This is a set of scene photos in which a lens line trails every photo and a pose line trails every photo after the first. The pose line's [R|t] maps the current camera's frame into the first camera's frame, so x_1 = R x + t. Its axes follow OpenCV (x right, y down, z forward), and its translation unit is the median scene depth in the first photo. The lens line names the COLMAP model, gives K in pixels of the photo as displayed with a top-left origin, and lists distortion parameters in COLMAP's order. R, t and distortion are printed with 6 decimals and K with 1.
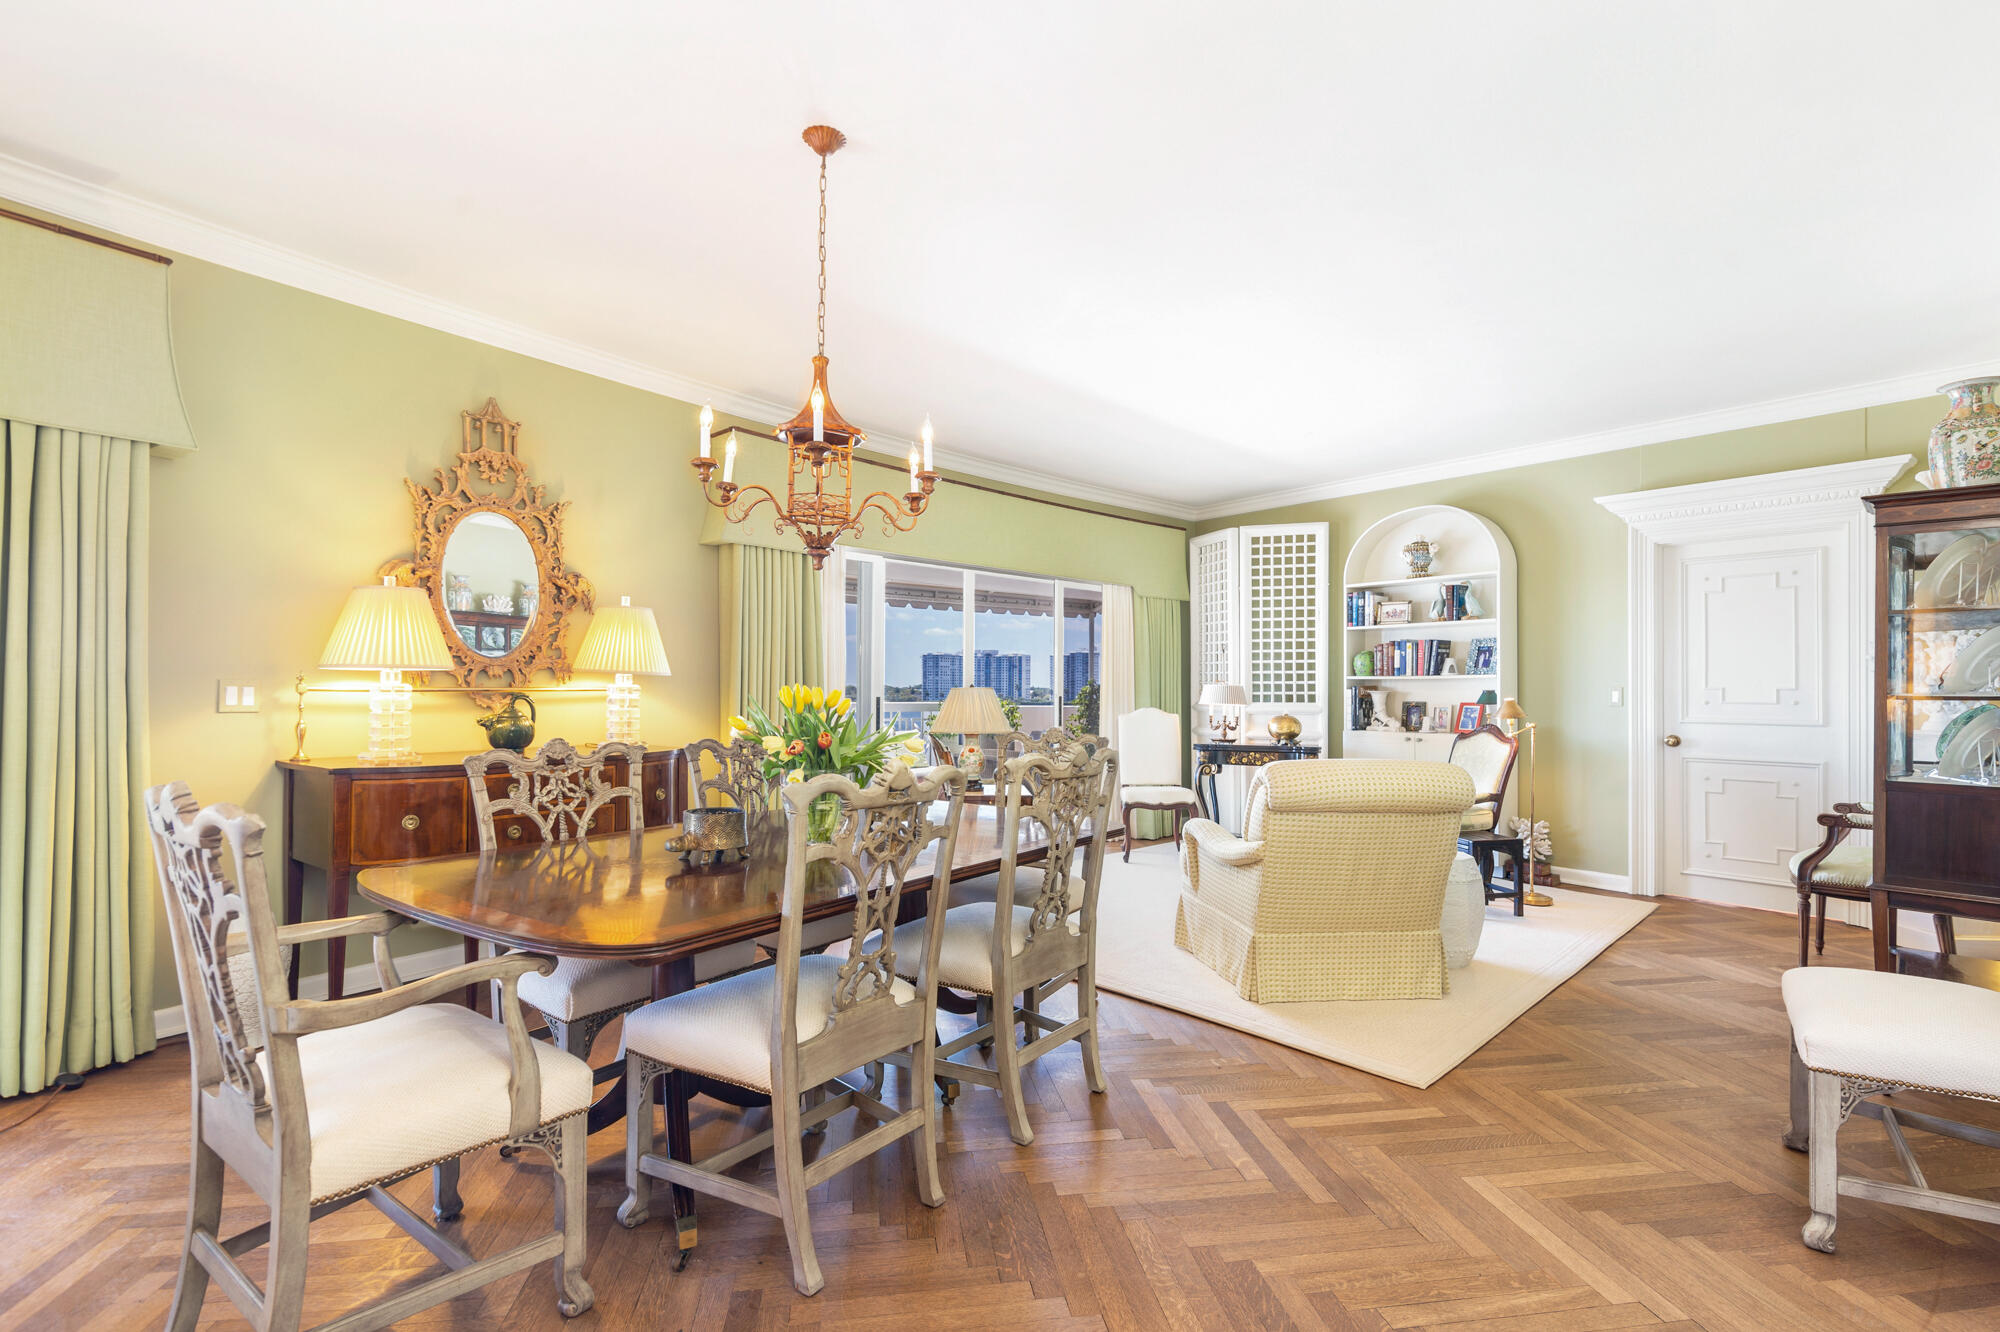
lens RADIAL K [[938.4, 0, 986.9], [0, 938.4, 683.1], [0, 0, 1]] dist [0.001224, -0.000153]
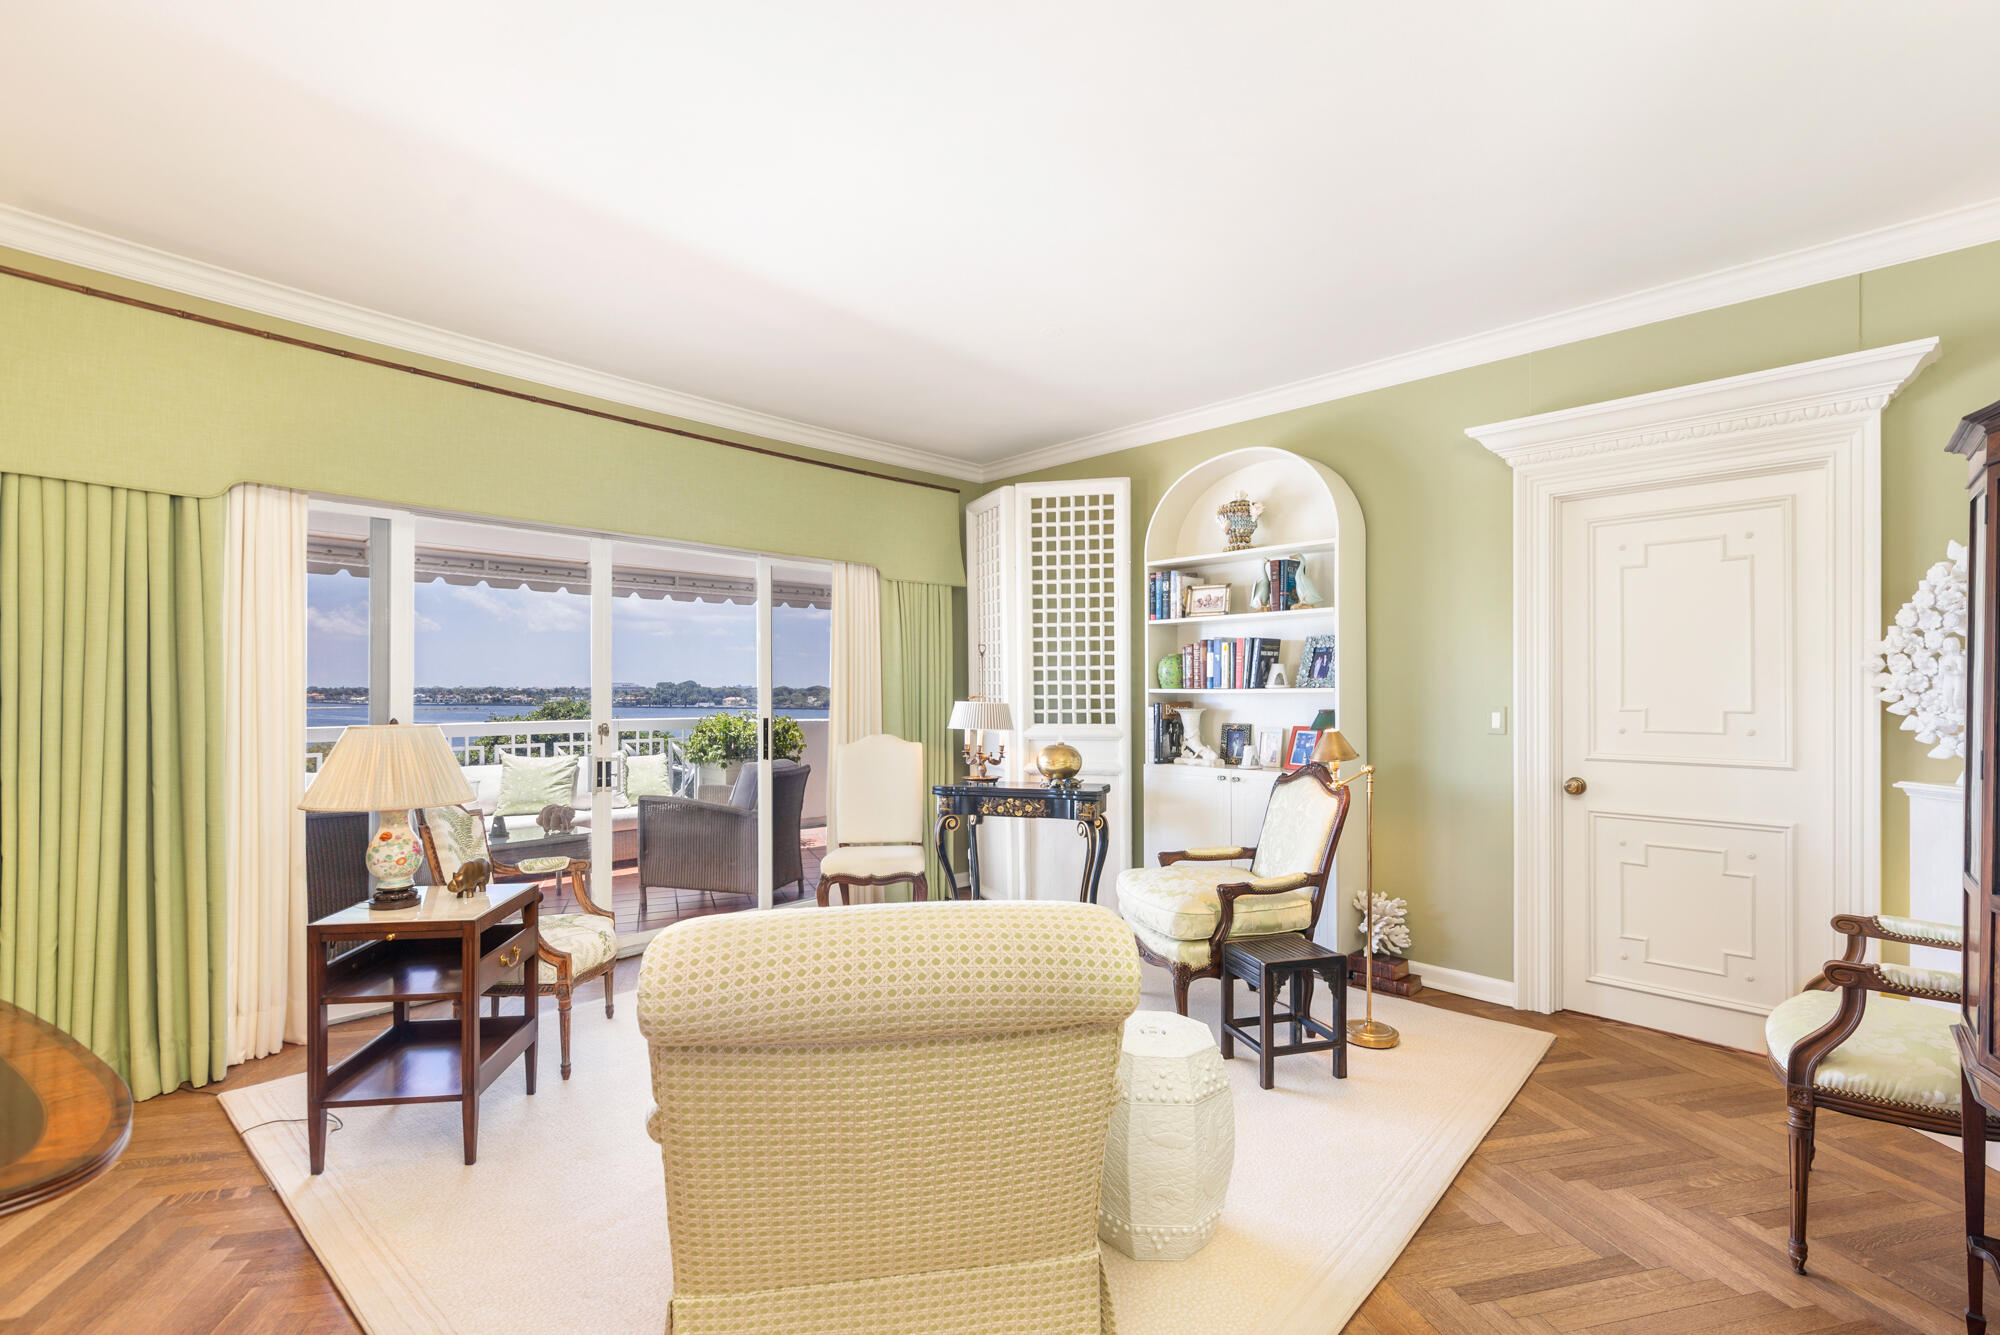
lens RADIAL K [[935.2, 0, 1002.6], [0, 935.2, 690.1], [0, 0, 1]] dist [0.000352, 0.000270]
pose [[0.997301, -0.005581, 0.073213, 0.223281], [0.005049, 0.999960, 0.007444, -0.012449], [-0.073252, -0.007054, 0.997289, 0.296407]]
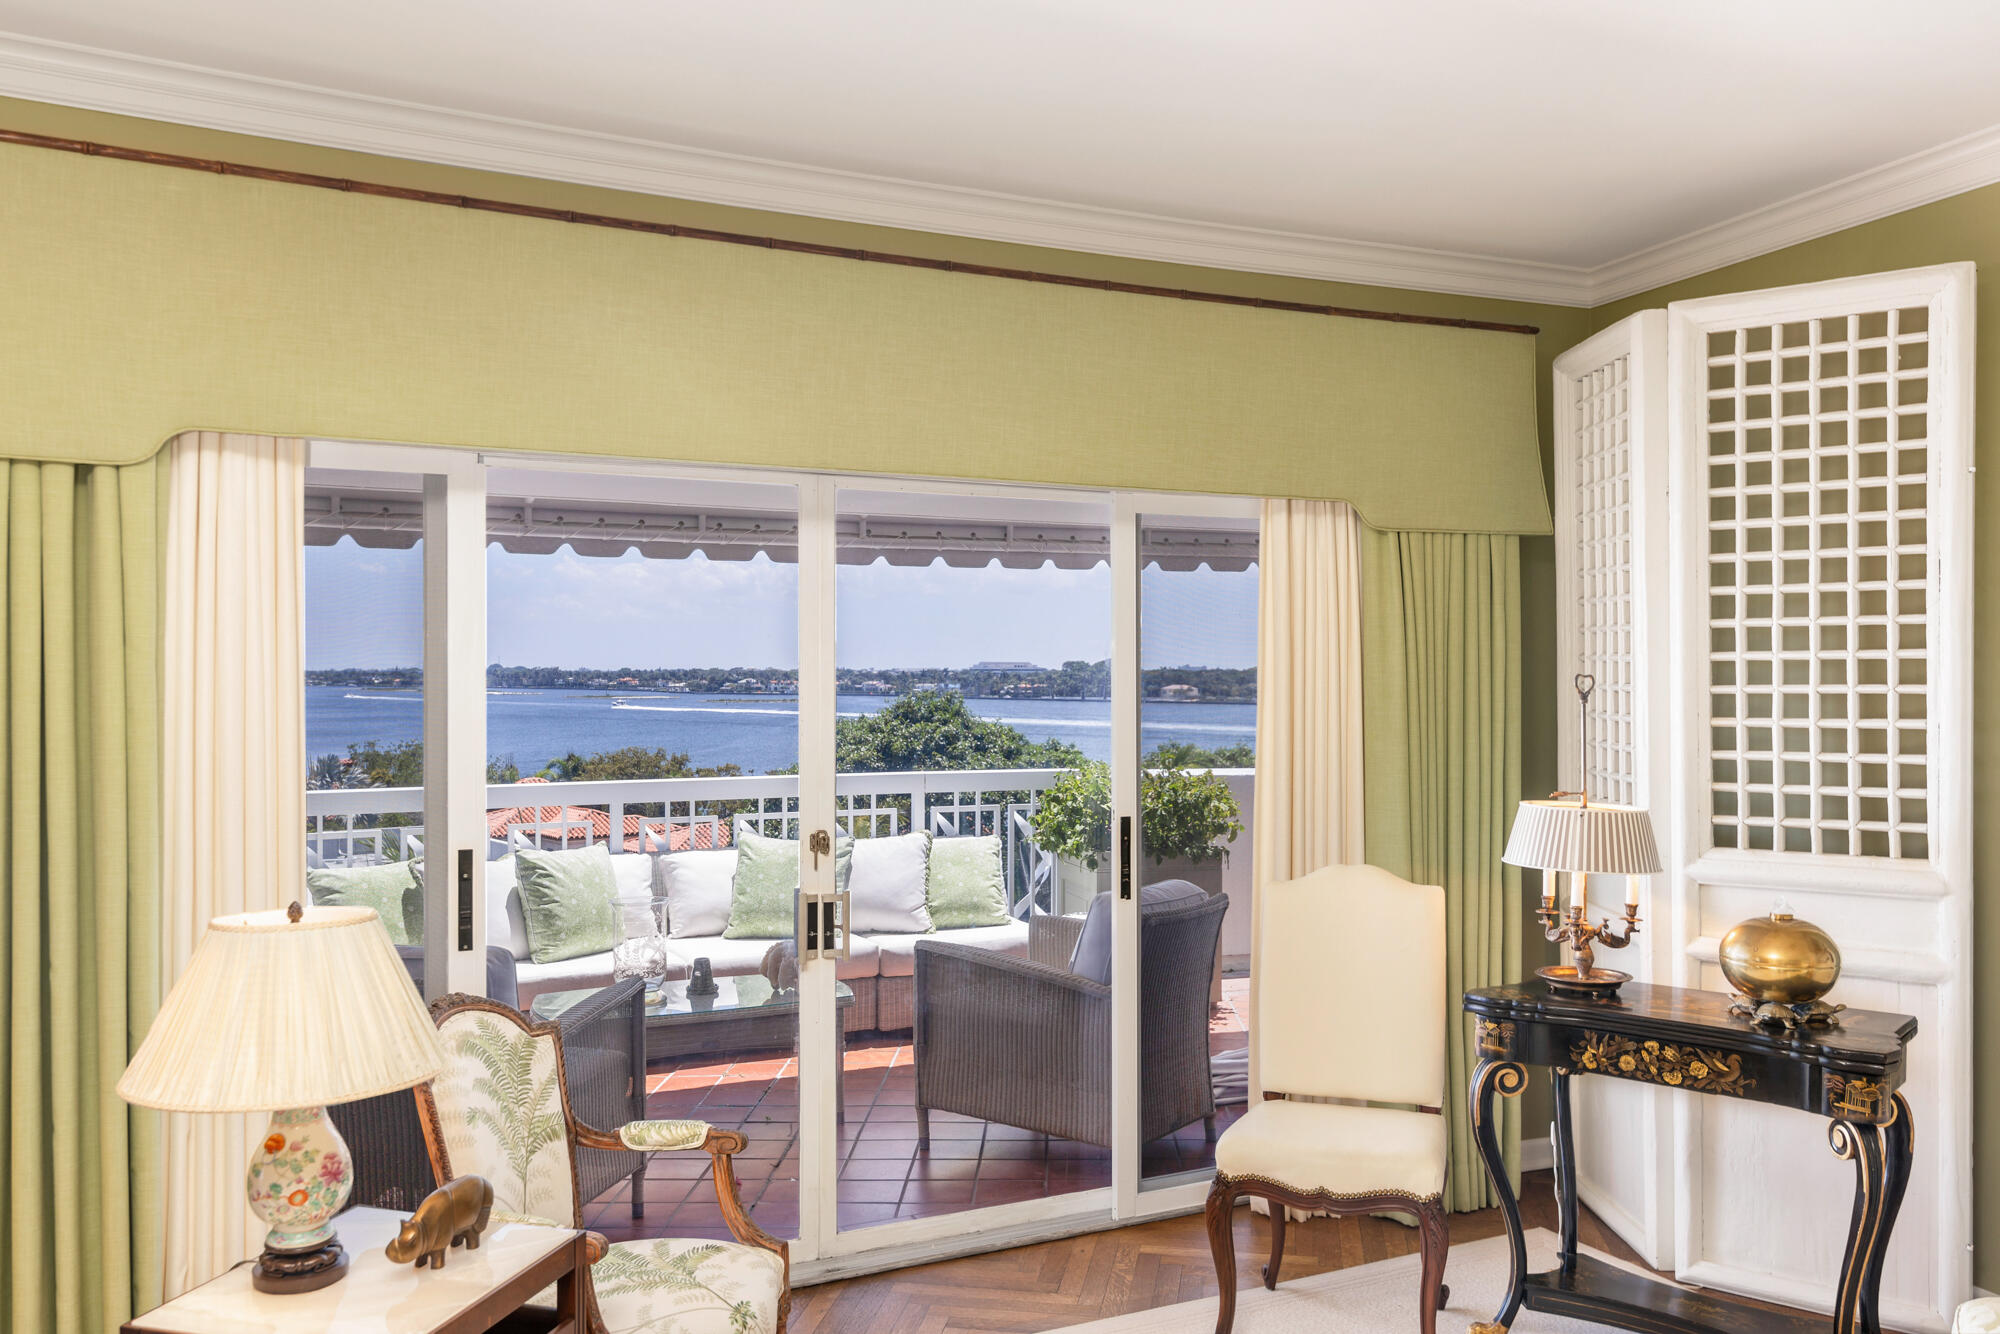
lens RADIAL K [[1532.2, 0, 997.5], [0, 1532.2, 692.7], [0, 0, 1]] dist [-0.001786, 0.001691]
pose [[0.947224, -0.002965, -0.320560, 0.238793], [0.009578, 0.999773, 0.019053, -0.049315], [0.320430, -0.021118, 0.947037, 0.462412]]
